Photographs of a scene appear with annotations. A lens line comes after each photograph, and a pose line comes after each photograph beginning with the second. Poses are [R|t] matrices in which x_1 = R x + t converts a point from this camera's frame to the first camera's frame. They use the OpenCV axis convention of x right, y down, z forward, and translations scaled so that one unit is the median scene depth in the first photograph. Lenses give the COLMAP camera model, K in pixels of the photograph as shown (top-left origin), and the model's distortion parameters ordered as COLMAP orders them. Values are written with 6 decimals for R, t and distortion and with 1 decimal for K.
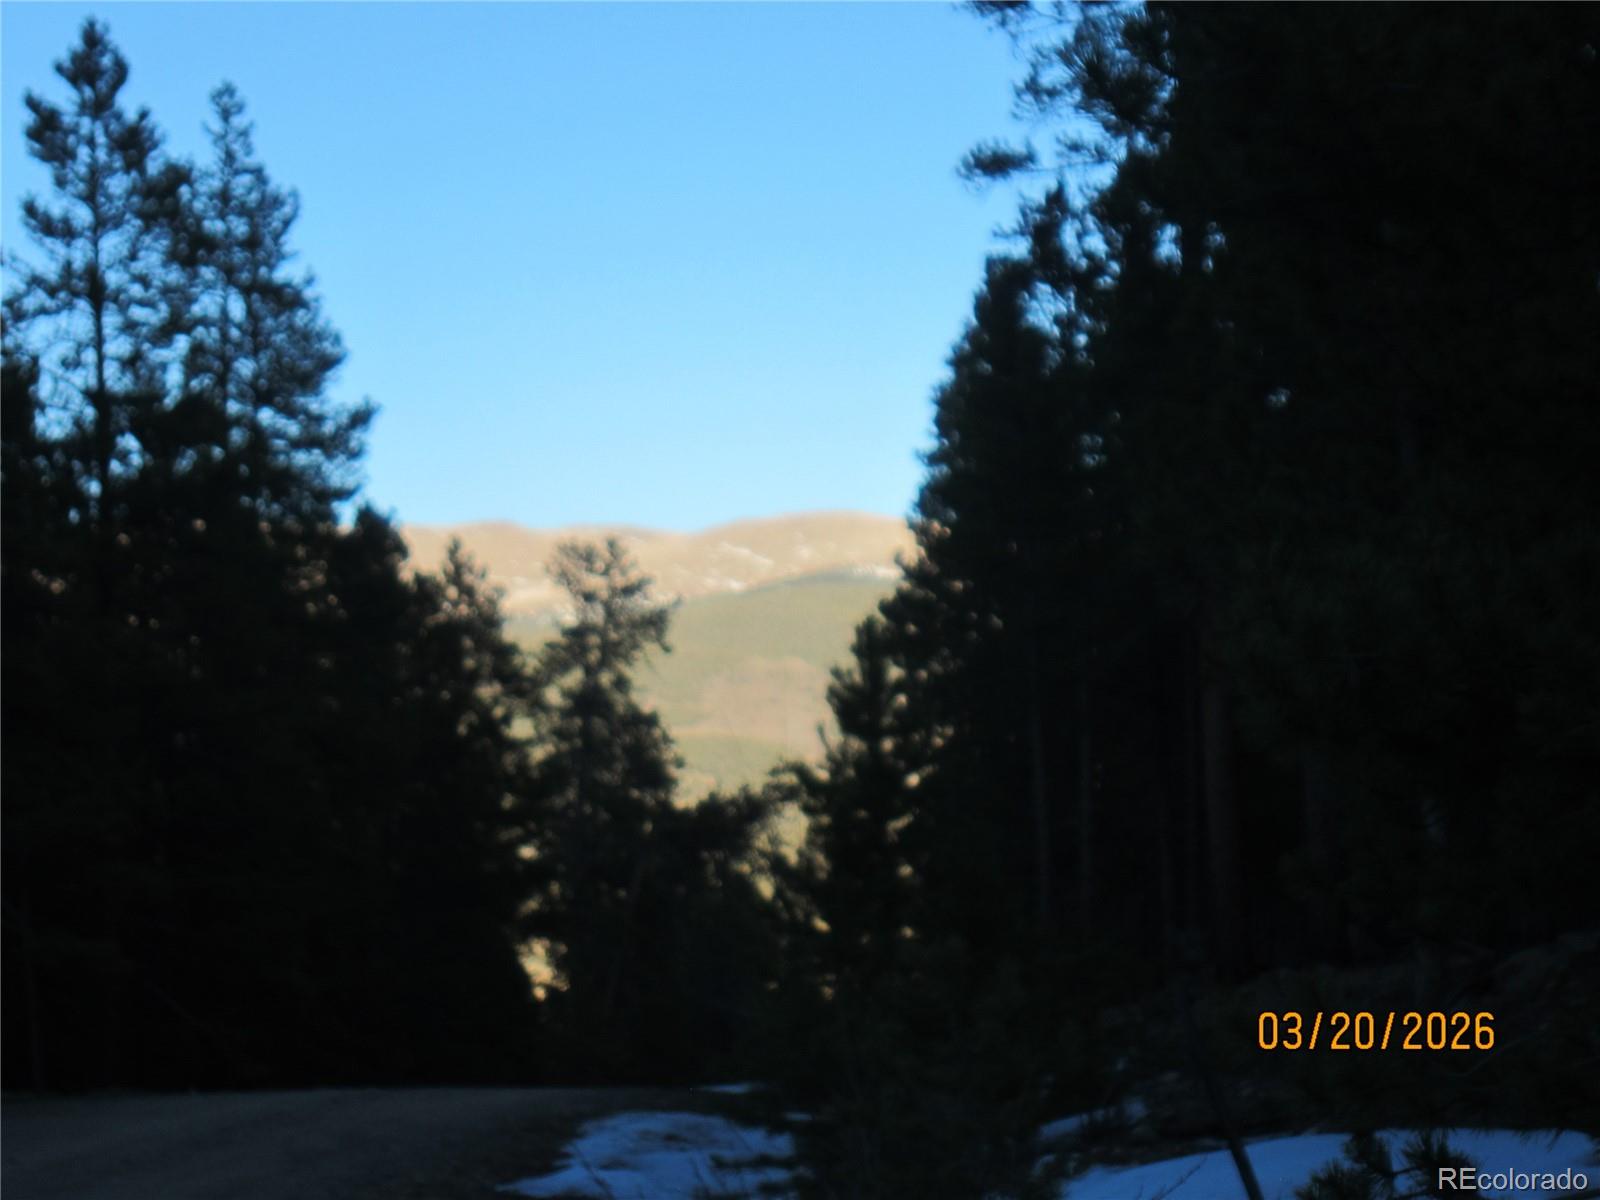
lens RADIAL K [[4844.4, 0, 799.9], [0, 4844.4, 600.2], [0, 0, 1]] dist [-0.070776, 0.000000]
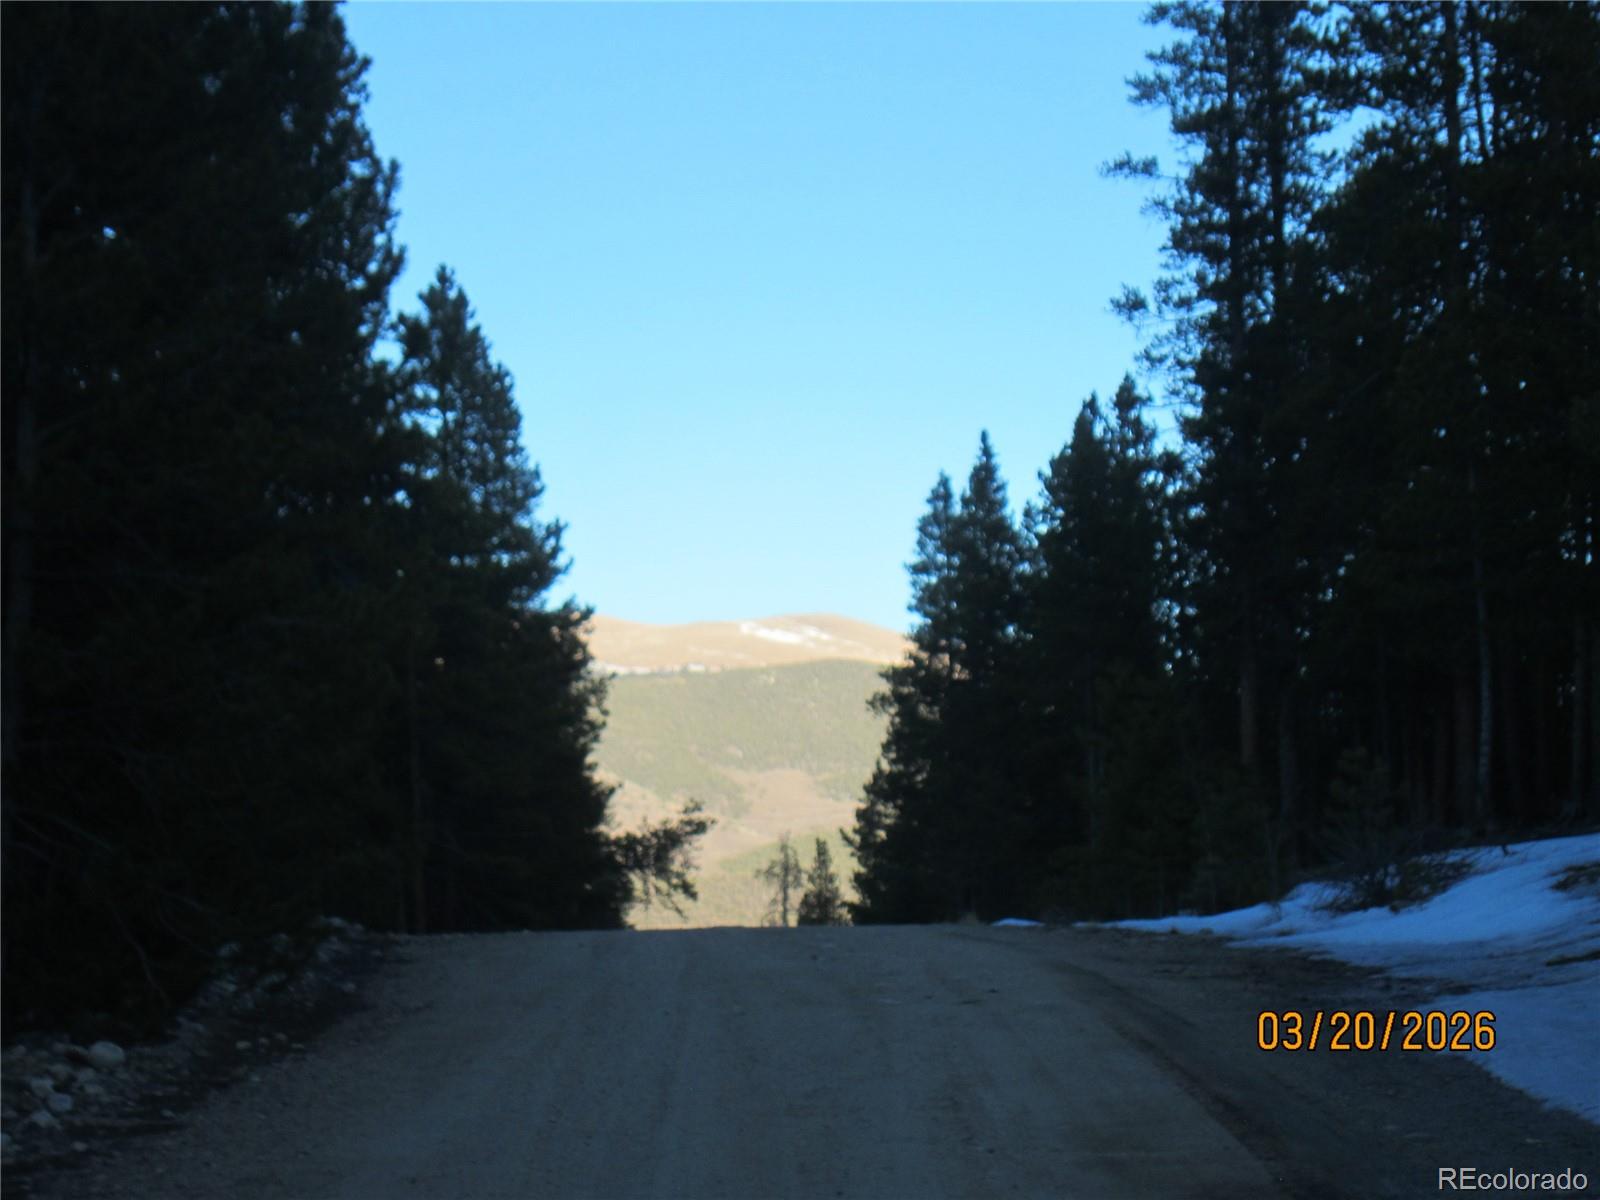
lens RADIAL K [[4218.7, 0, 798.1], [0, 4218.7, 601.3], [0, 0, 1]] dist [-0.146262, 0.000000]
pose [[0.998394, 0.026835, 0.049899, -0.080944], [-0.025790, 0.999437, -0.021463, 0.008714], [-0.050447, 0.020141, 0.998524, -0.264857]]
